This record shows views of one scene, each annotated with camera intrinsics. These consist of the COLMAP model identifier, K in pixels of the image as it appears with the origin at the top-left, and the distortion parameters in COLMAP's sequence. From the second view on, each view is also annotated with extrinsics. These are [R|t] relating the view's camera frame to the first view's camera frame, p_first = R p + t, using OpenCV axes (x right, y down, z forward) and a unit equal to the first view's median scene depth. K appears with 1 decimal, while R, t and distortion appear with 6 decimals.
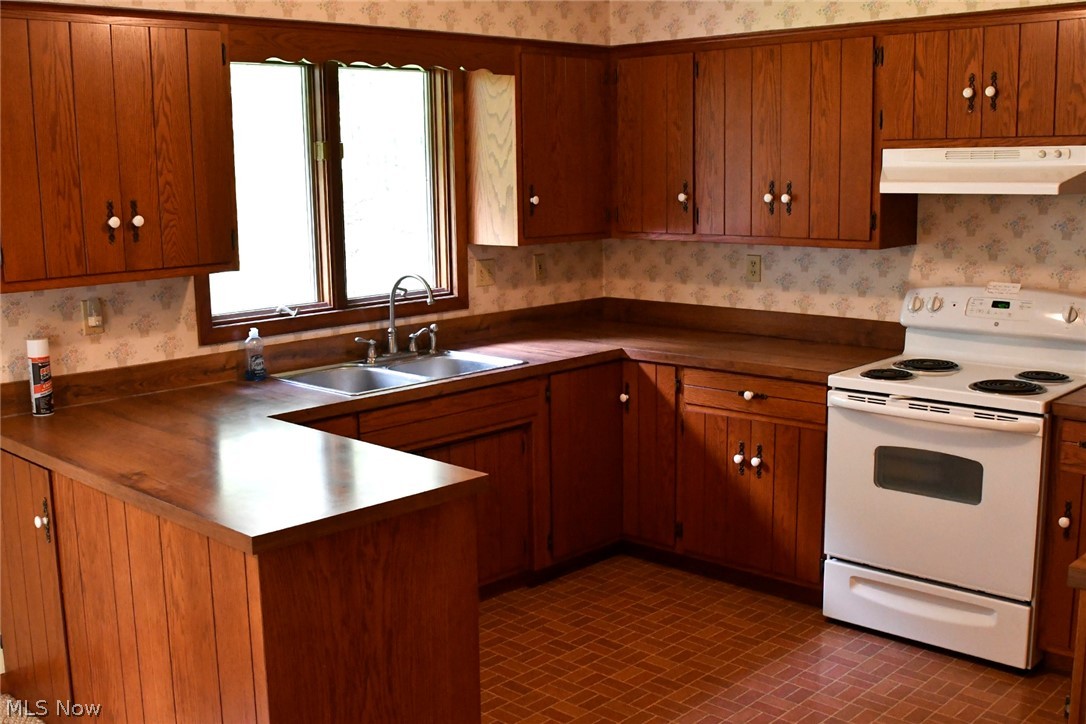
lens RADIAL K [[1192.8, 0, 541.7], [0, 1192.8, 377.6], [0, 0, 1]] dist [-0.066440, 0.008433]
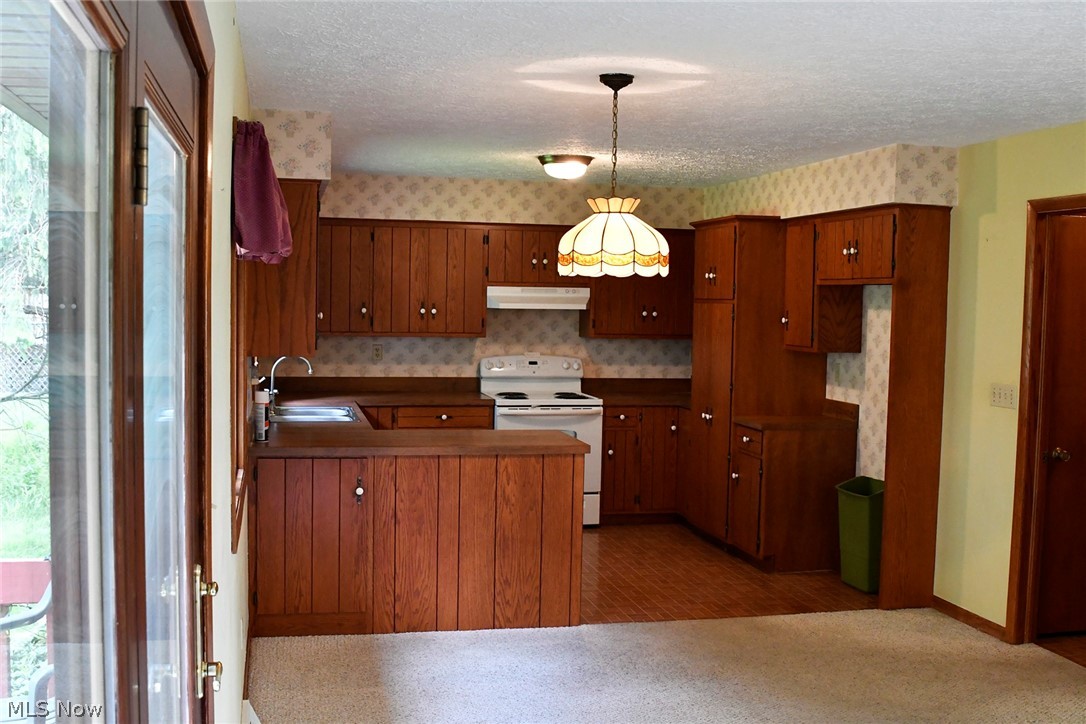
lens RADIAL K [[1192.8, 0, 541.7], [0, 1192.8, 377.6], [0, 0, 1]] dist [-0.066440, 0.008433]
pose [[0.526283, -0.031145, 0.849739, -1.307810], [0.125224, 0.991272, -0.041224, 0.048899], [-0.841038, 0.128103, 0.525589, -0.097427]]
